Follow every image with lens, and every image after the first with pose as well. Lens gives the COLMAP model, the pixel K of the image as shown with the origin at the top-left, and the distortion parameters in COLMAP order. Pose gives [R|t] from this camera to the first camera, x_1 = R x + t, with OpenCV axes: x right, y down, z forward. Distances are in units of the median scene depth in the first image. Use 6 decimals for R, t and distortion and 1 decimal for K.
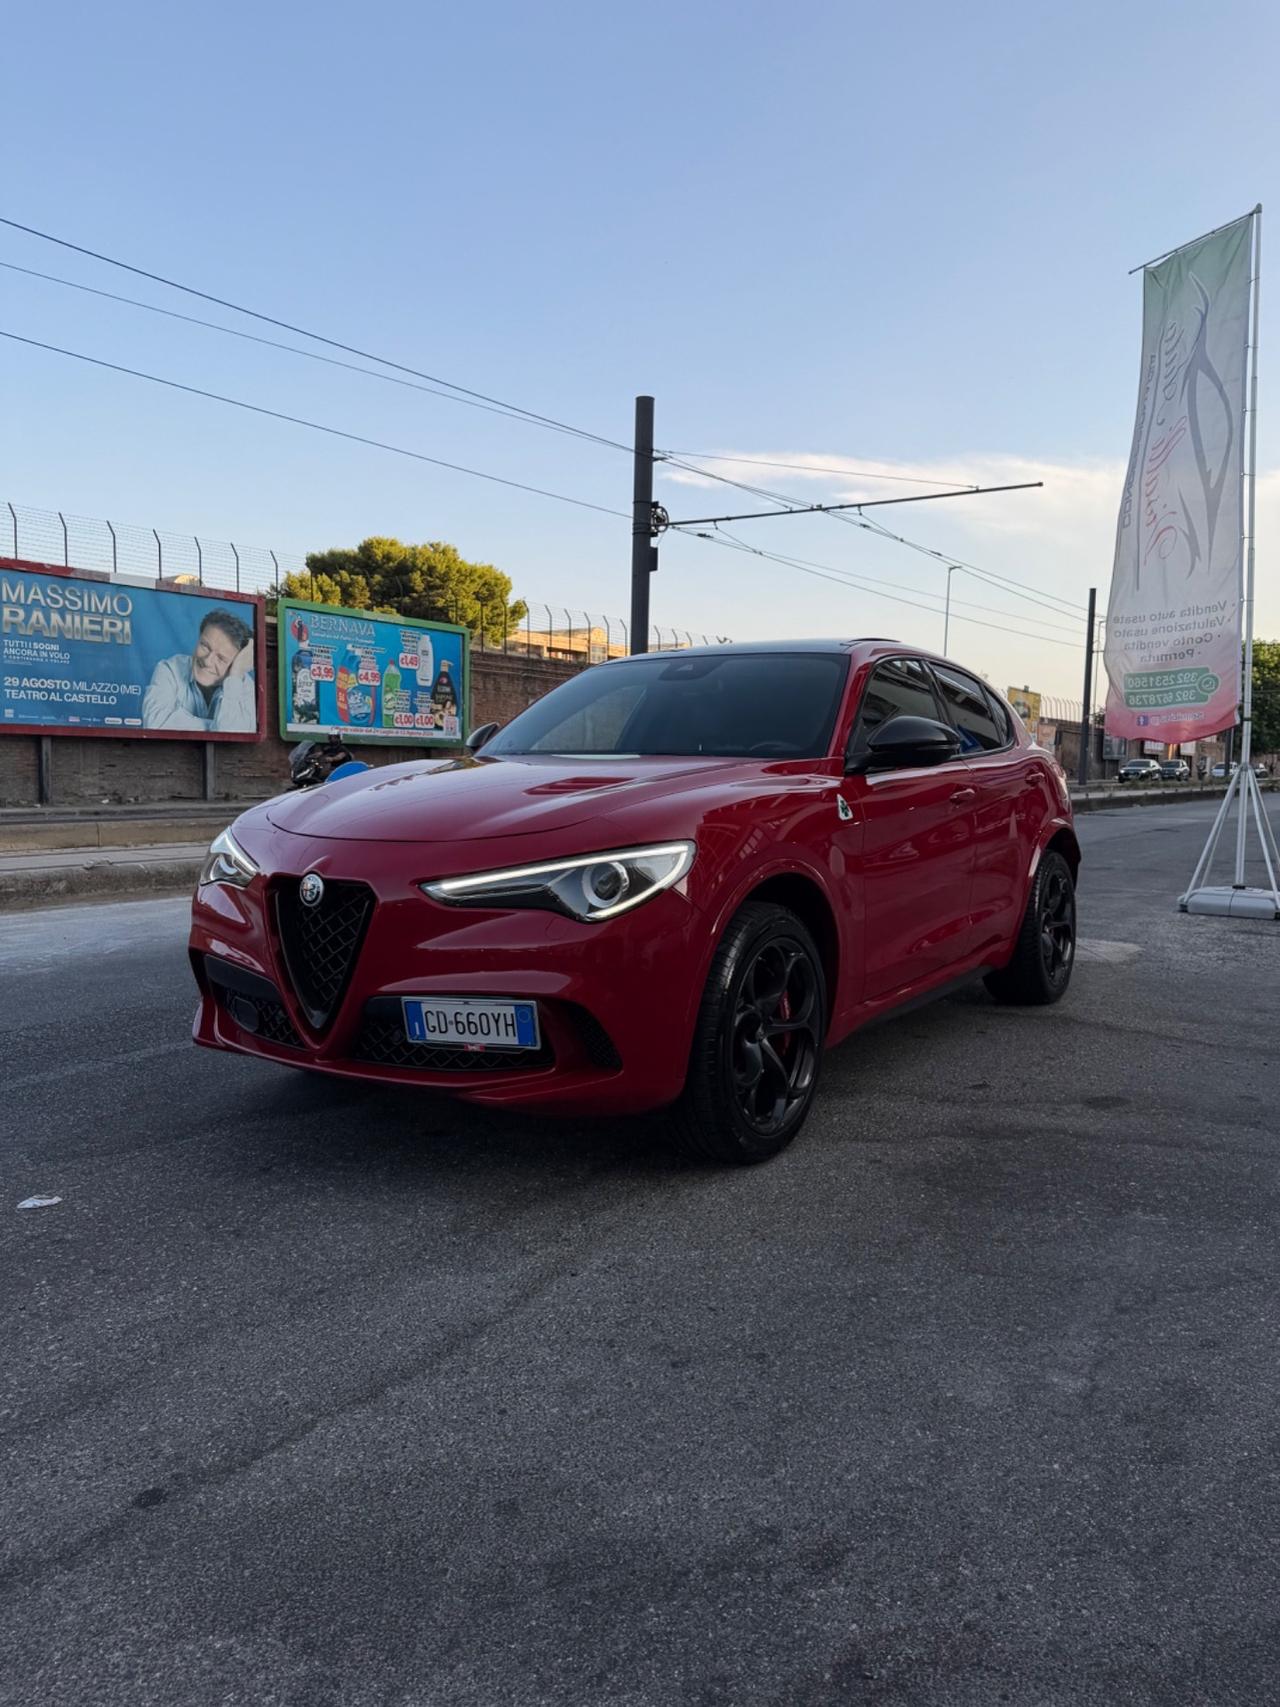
lens RADIAL K [[1205.3, 0, 635.3], [0, 1205.3, 847.4], [0, 0, 1]] dist [0.046273, -0.056832]
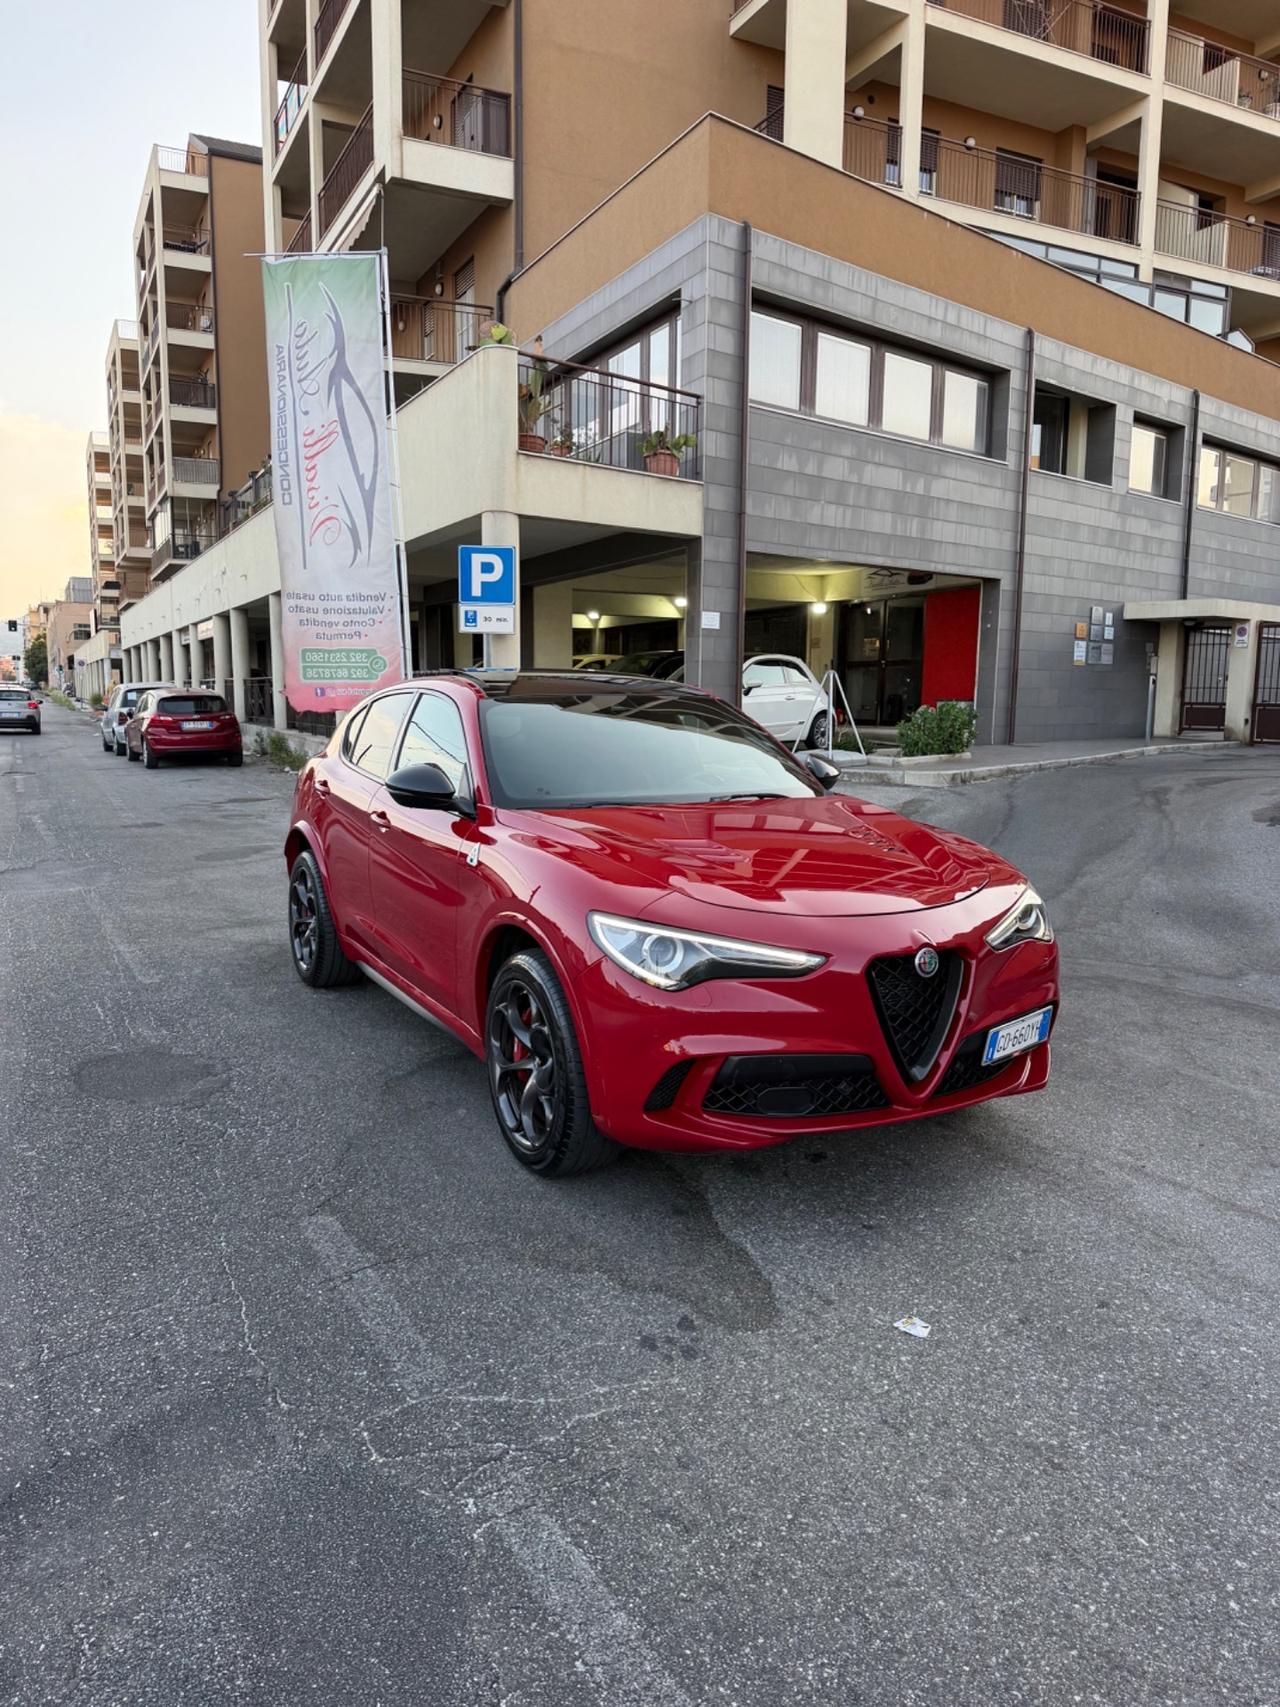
lens RADIAL K [[1200.3, 0, 640.0], [0, 1200.3, 853.5], [0, 0, 1]] dist [0.014337, -0.017497]
pose [[0.461042, -0.128345, 0.878048, -1.272839], [0.058345, 0.991728, 0.114326, -0.195396], [-0.885458, -0.001480, 0.464717, 0.671191]]
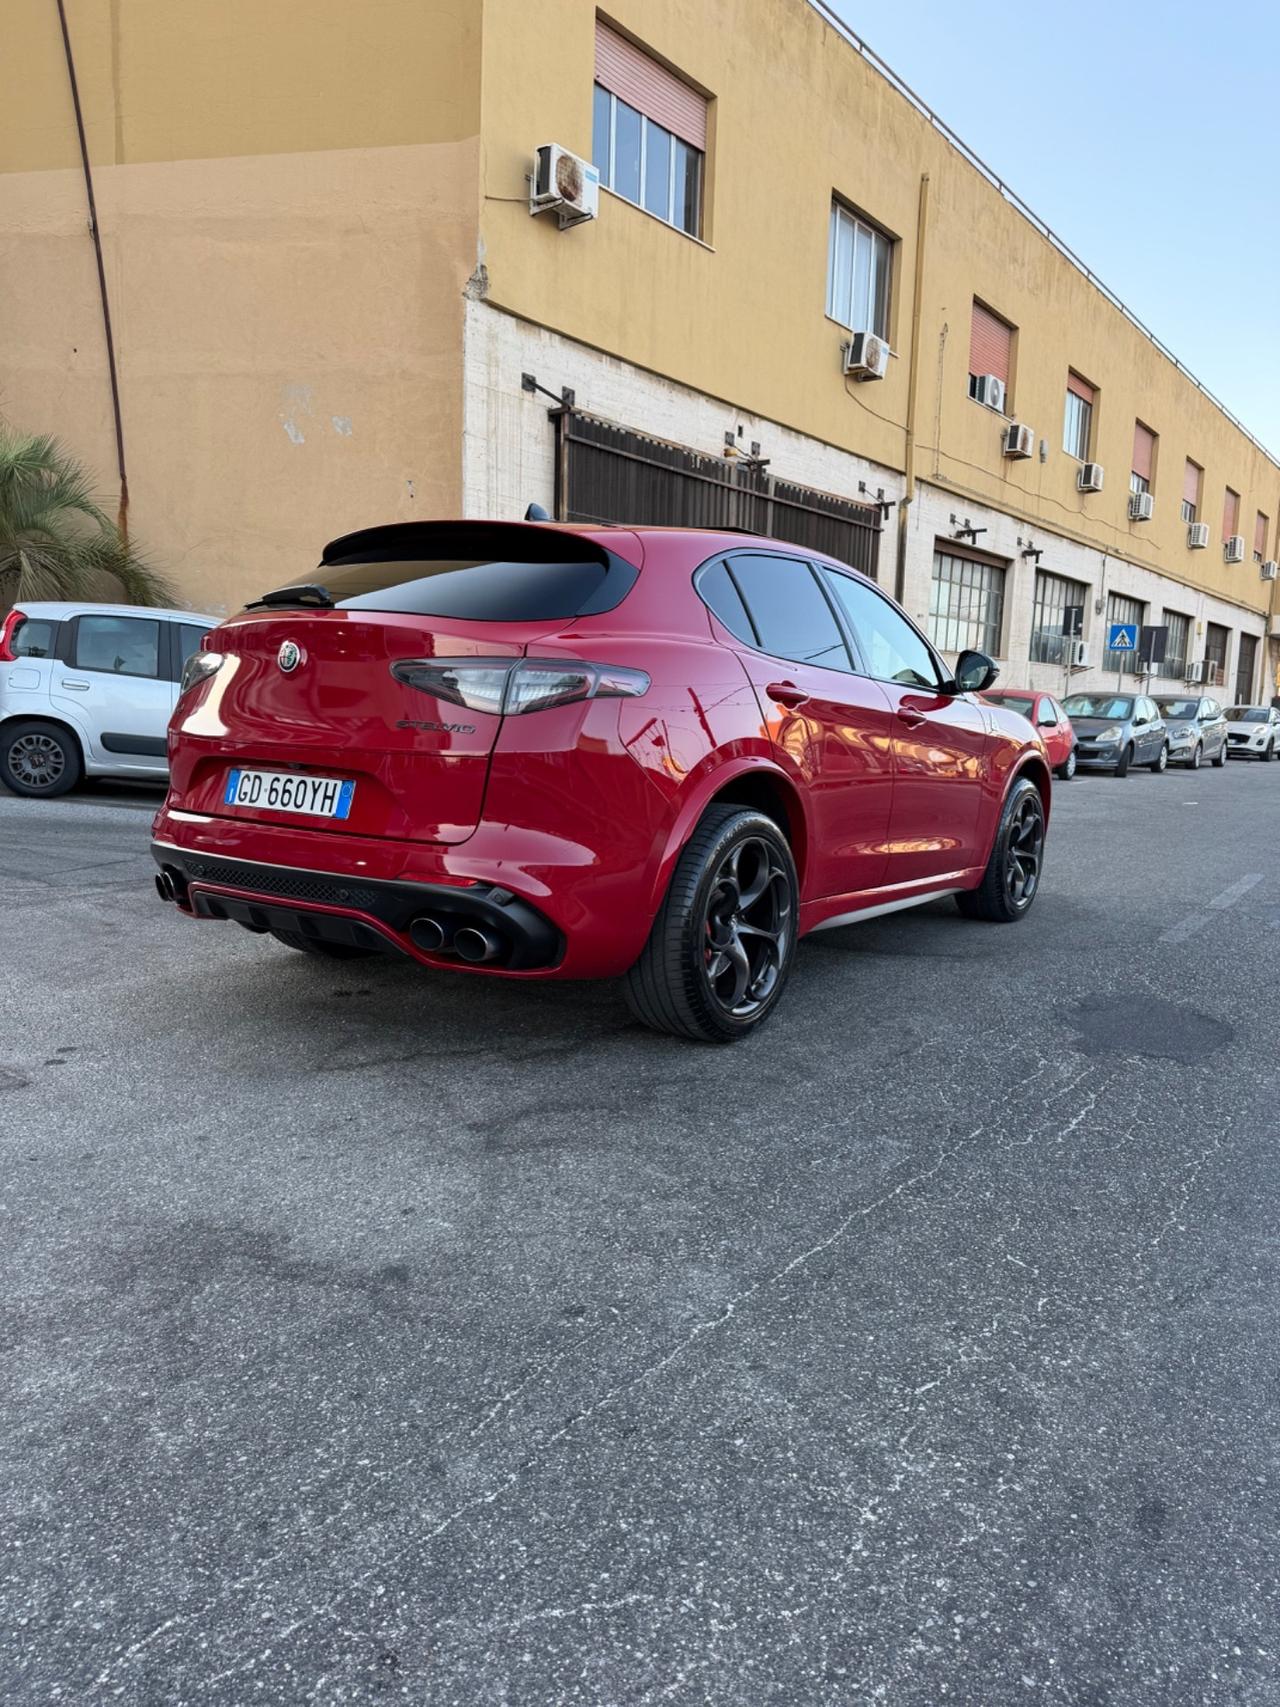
lens RADIAL K [[1196.0, 0, 633.7], [0, 1196.0, 858.1], [0, 0, 1]] dist [0.037306, -0.054379]
pose [[-0.998890, -0.045165, 0.013365, 0.196908], [-0.041695, 0.979884, 0.195162, -0.179401], [-0.021910, 0.194388, -0.980680, 3.035391]]
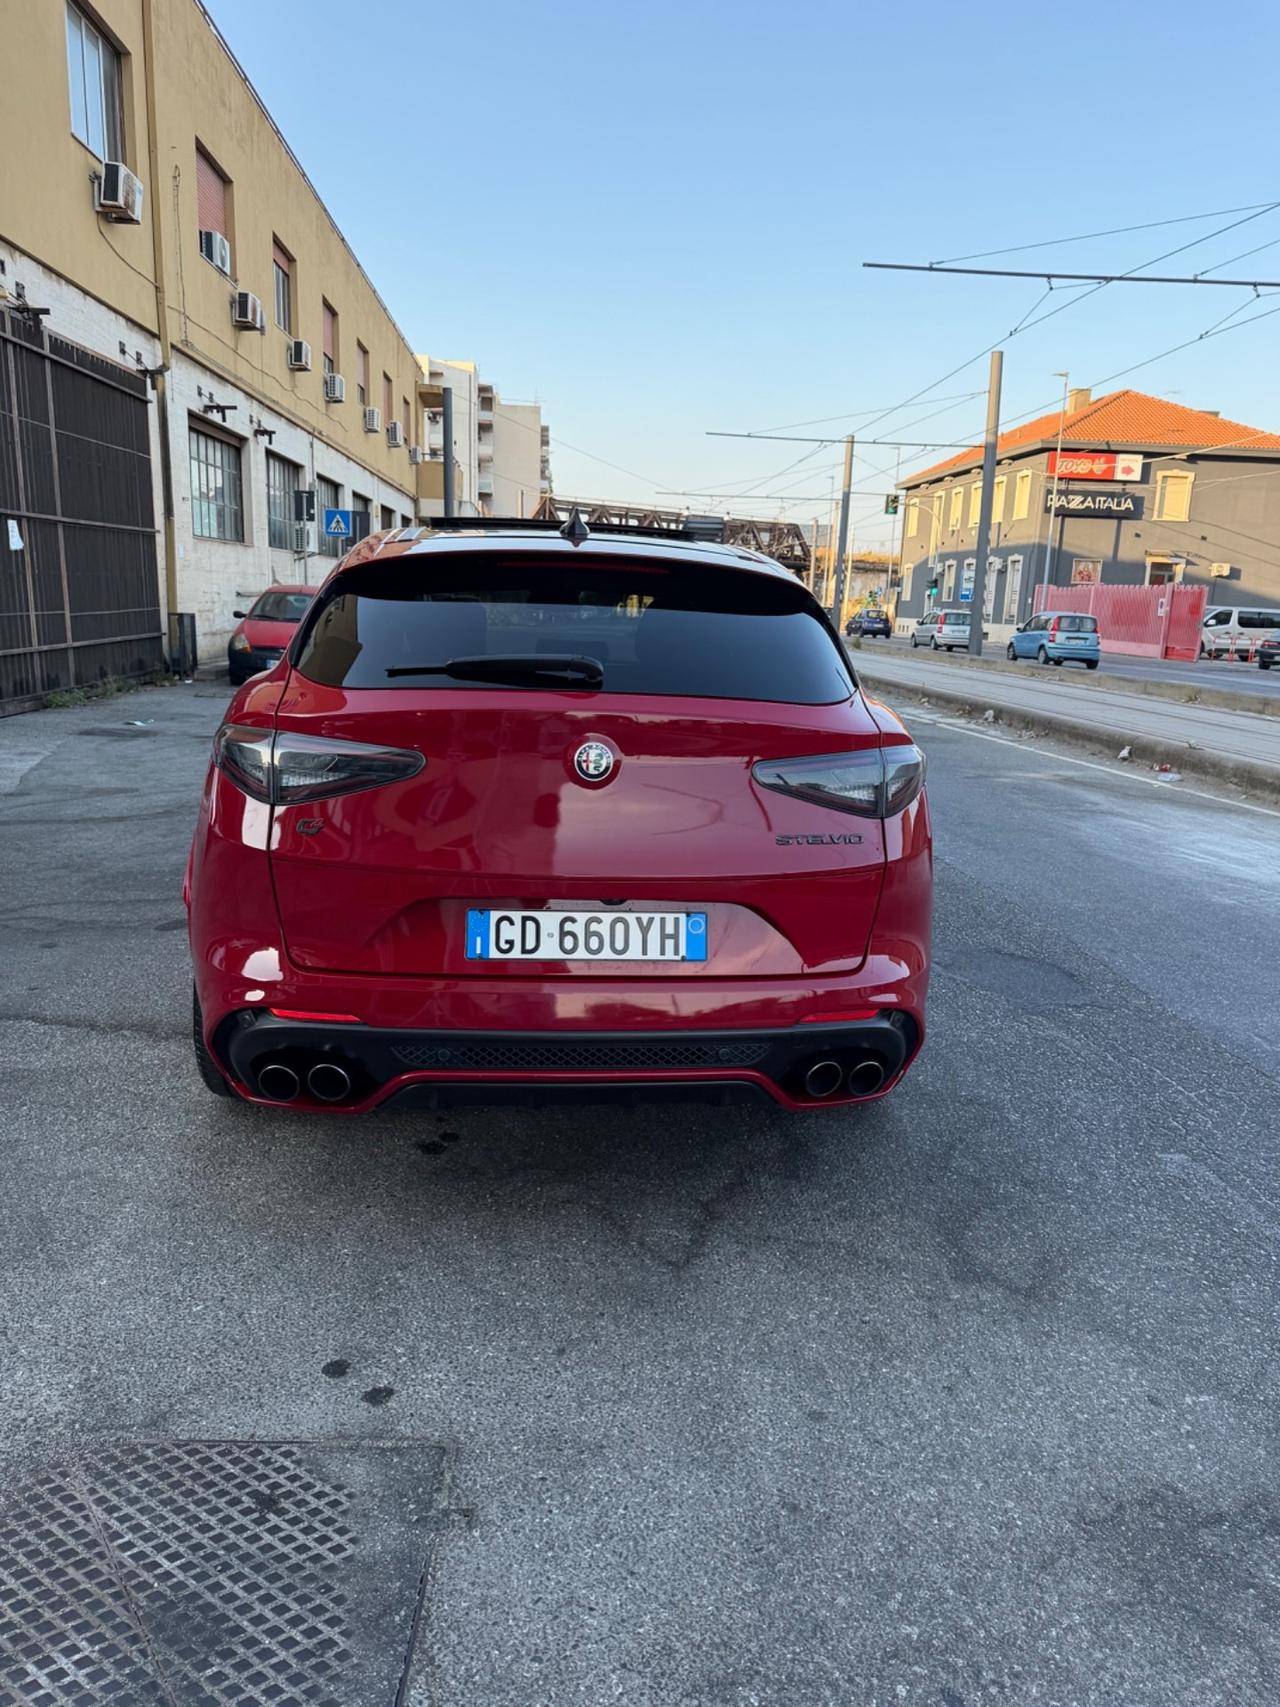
lens RADIAL K [[1208.7, 0, 640.0], [0, 1208.7, 853.5], [0, 0, 1]] dist [0.035641, -0.039523]
pose [[-0.772005, 0.093631, -0.628683, 0.947206], [-0.086554, 0.964392, 0.249914, -0.269613], [0.629696, 0.247350, -0.736411, 2.627965]]
